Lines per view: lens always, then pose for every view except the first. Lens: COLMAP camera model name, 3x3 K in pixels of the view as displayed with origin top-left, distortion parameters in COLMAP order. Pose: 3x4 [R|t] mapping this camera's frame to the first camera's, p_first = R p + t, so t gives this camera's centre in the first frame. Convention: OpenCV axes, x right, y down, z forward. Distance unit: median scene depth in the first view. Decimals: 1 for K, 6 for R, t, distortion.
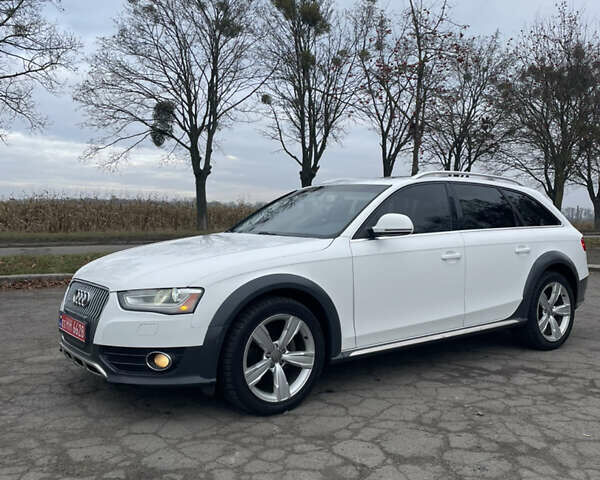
lens RADIAL K [[598.2, 0, 310.9], [0, 598.2, 240.2], [0, 0, 1]] dist [0.045737, 0.000000]
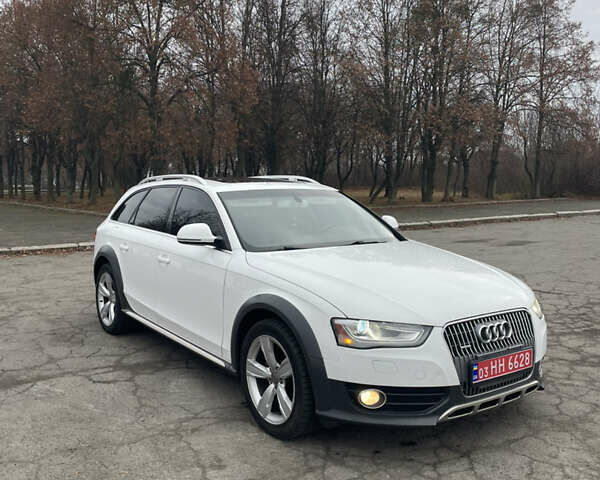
lens RADIAL K [[598.2, 0, 299.8], [0, 598.2, 240.6], [0, 0, 1]] dist [0.045737, 0.000000]
pose [[0.025164, -0.100665, 0.994602, -0.308943], [0.041947, 0.994147, 0.099557, -0.034194], [-0.998803, 0.039215, 0.029239, 0.308703]]
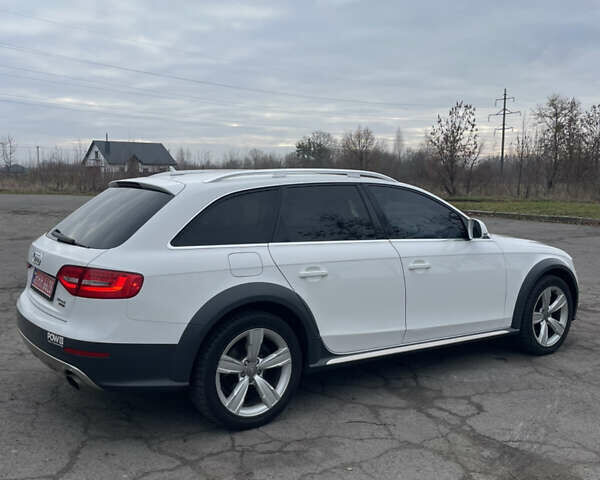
lens RADIAL K [[598.2, 0, 290.9], [0, 598.2, 247.5], [0, 0, 1]] dist [0.045737, 0.000000]
pose [[-0.998009, -0.022212, 0.059025, 0.040602], [-0.012862, 0.987940, 0.154305, -0.047188], [-0.061741, 0.153238, -0.986259, 0.665352]]
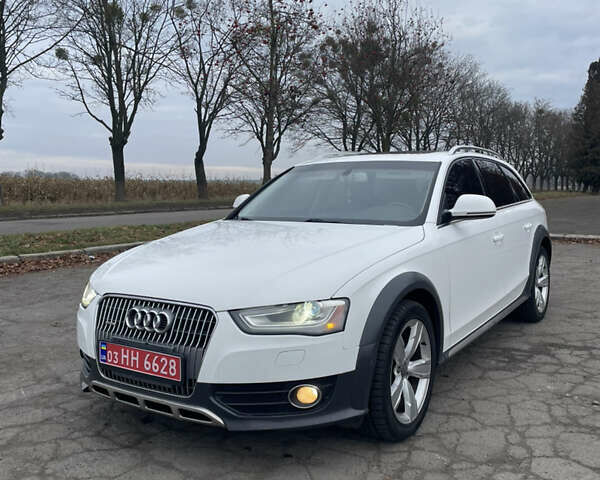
lens RADIAL K [[598.2, 0, 311.8], [0, 598.2, 244.8], [0, 0, 1]] dist [0.045737, 0.000000]
pose [[0.939324, -0.050520, 0.339290, -0.107212], [0.029463, 0.997322, 0.066933, -0.009880], [-0.341763, -0.052875, 0.938297, 0.060214]]
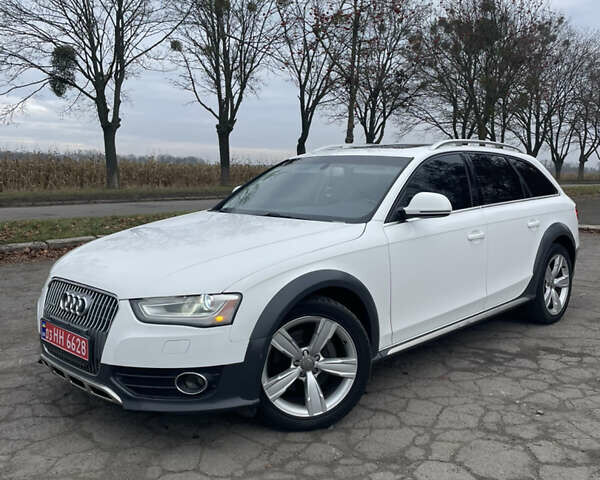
lens RADIAL K [[598.2, 0, 309.8], [0, 598.2, 246.8], [0, 0, 1]] dist [0.045737, 0.000000]
pose [[0.988170, -0.028739, 0.150643, -0.045808], [0.015165, 0.995781, 0.090498, -0.012189], [-0.152608, -0.087143, 0.984437, 0.039003]]
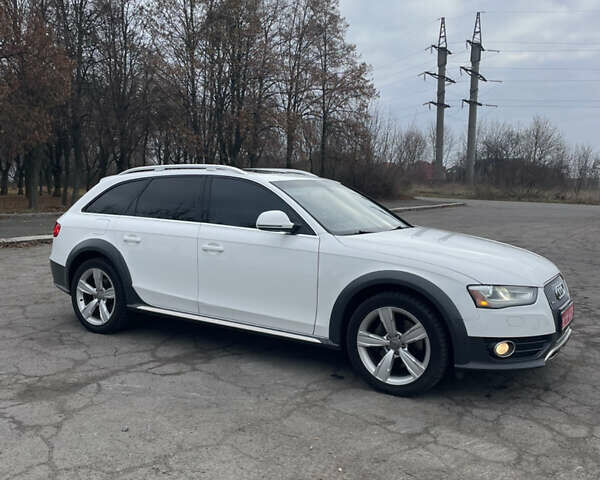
lens RADIAL K [[598.2, 0, 303.1], [0, 598.2, 241.4], [0, 0, 1]] dist [0.045737, 0.000000]
pose [[-0.358034, -0.093588, 0.929006, -0.308463], [0.023938, 0.993717, 0.109333, -0.032983], [-0.933402, 0.061384, -0.353544, 0.454465]]
